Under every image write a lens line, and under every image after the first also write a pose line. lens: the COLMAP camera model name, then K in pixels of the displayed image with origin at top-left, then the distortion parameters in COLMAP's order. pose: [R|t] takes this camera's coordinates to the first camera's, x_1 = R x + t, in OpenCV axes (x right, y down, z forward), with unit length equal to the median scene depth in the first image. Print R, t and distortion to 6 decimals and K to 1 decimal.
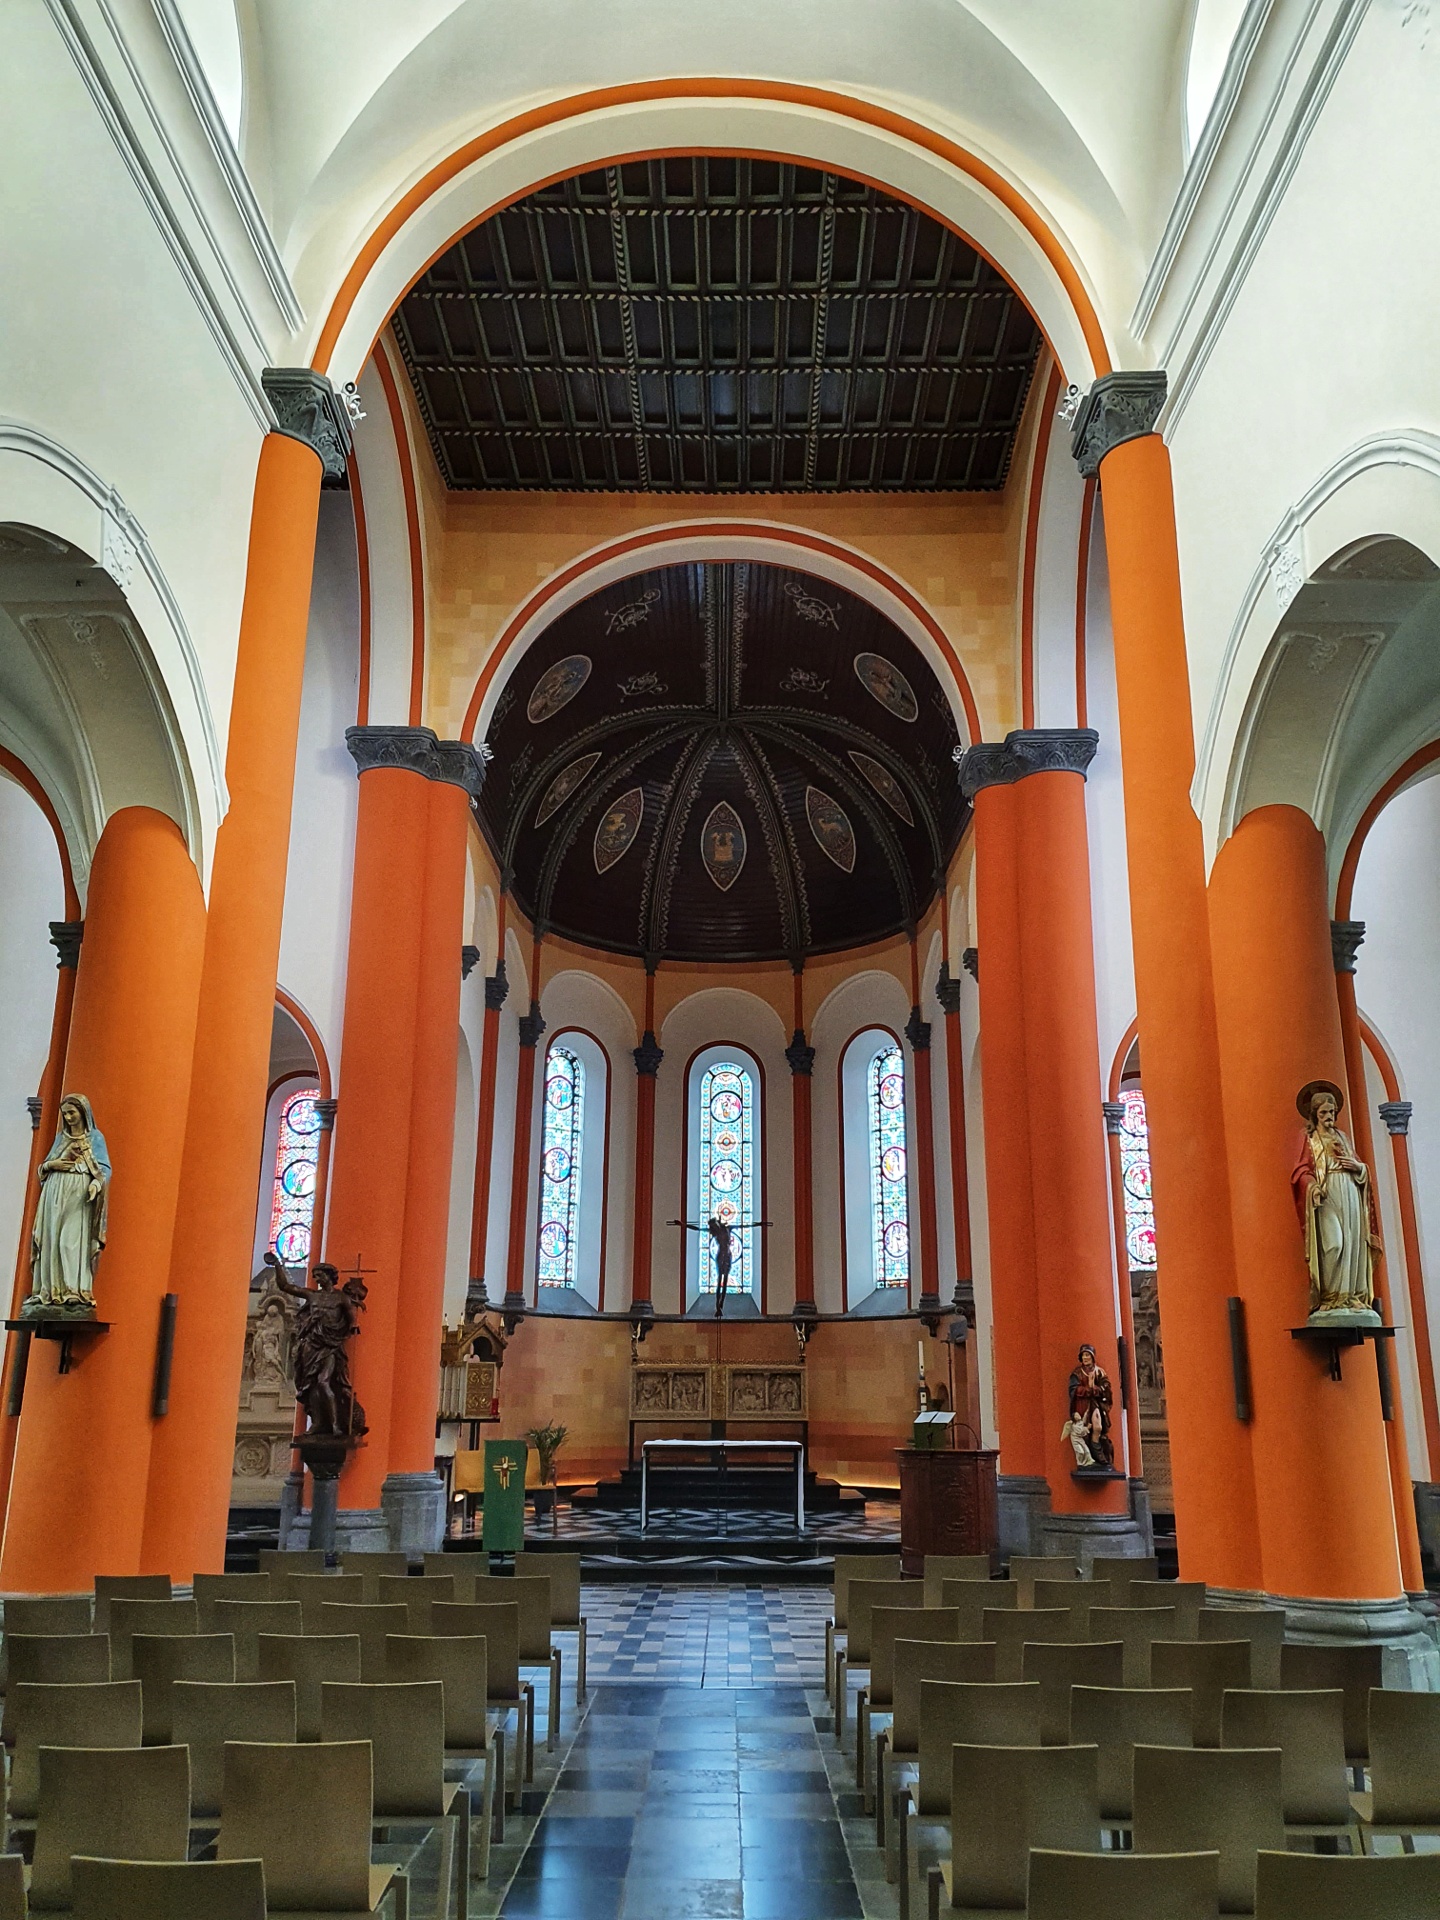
lens RADIAL K [[1461.0, 0, 719.1], [0, 1461.0, 959.8], [0, 0, 1]] dist [-0.002001, -0.000702]
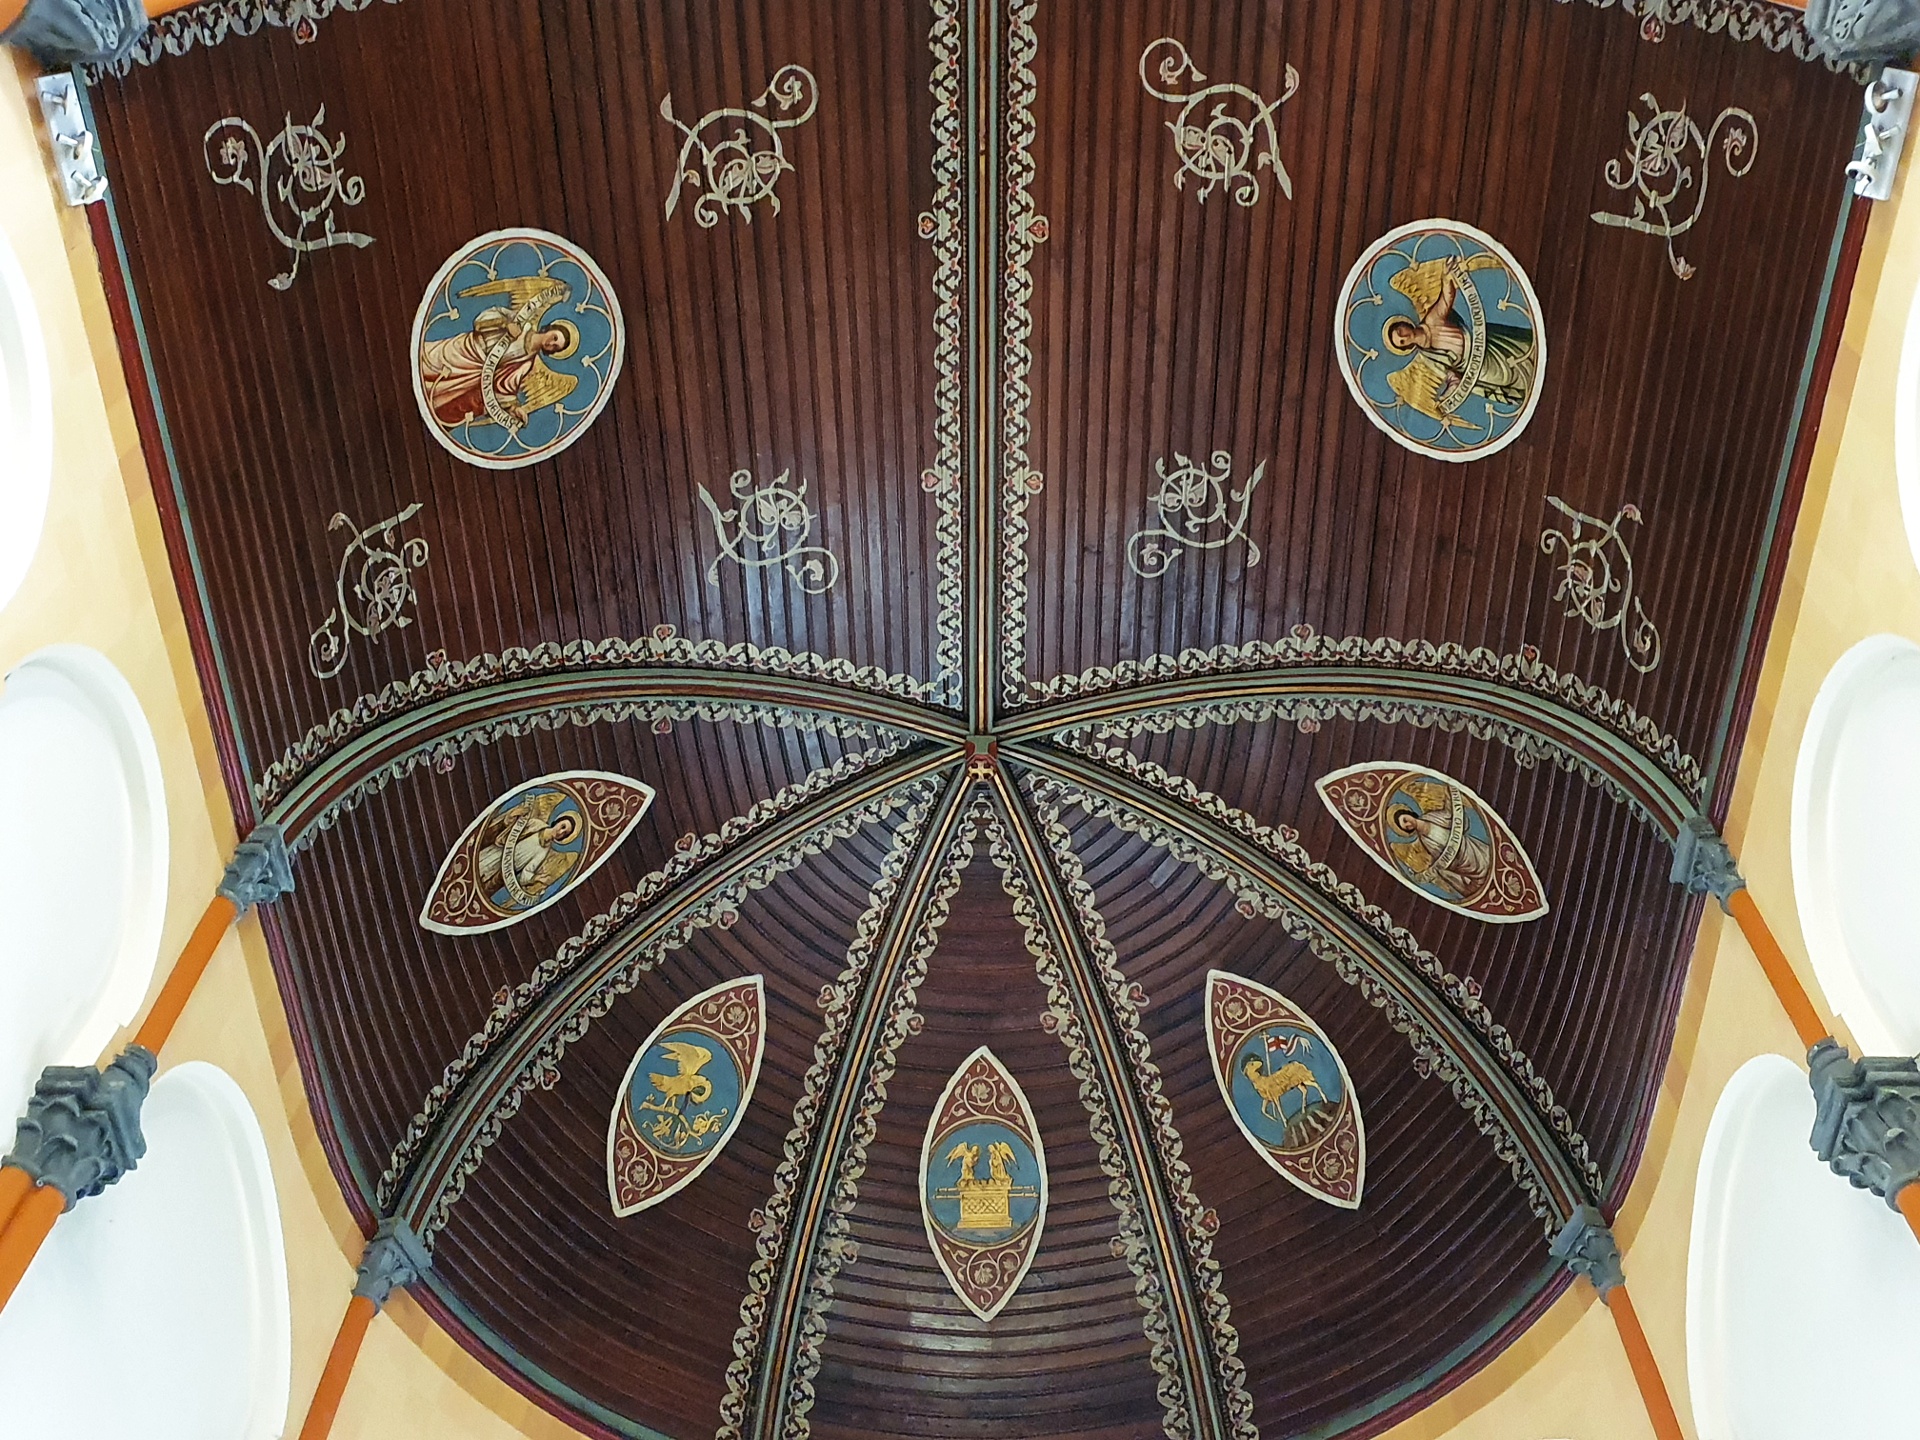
lens RADIAL K [[1760.5, 0, 965.8], [0, 1760.5, 720.4], [0, 0, 1]] dist [-0.008612, 0.000000]
pose [[0.999985, -0.003134, 0.004392, -0.002810], [0.005323, 0.705860, -0.708332, 0.151016], [-0.000880, 0.708345, 0.705866, 0.635048]]
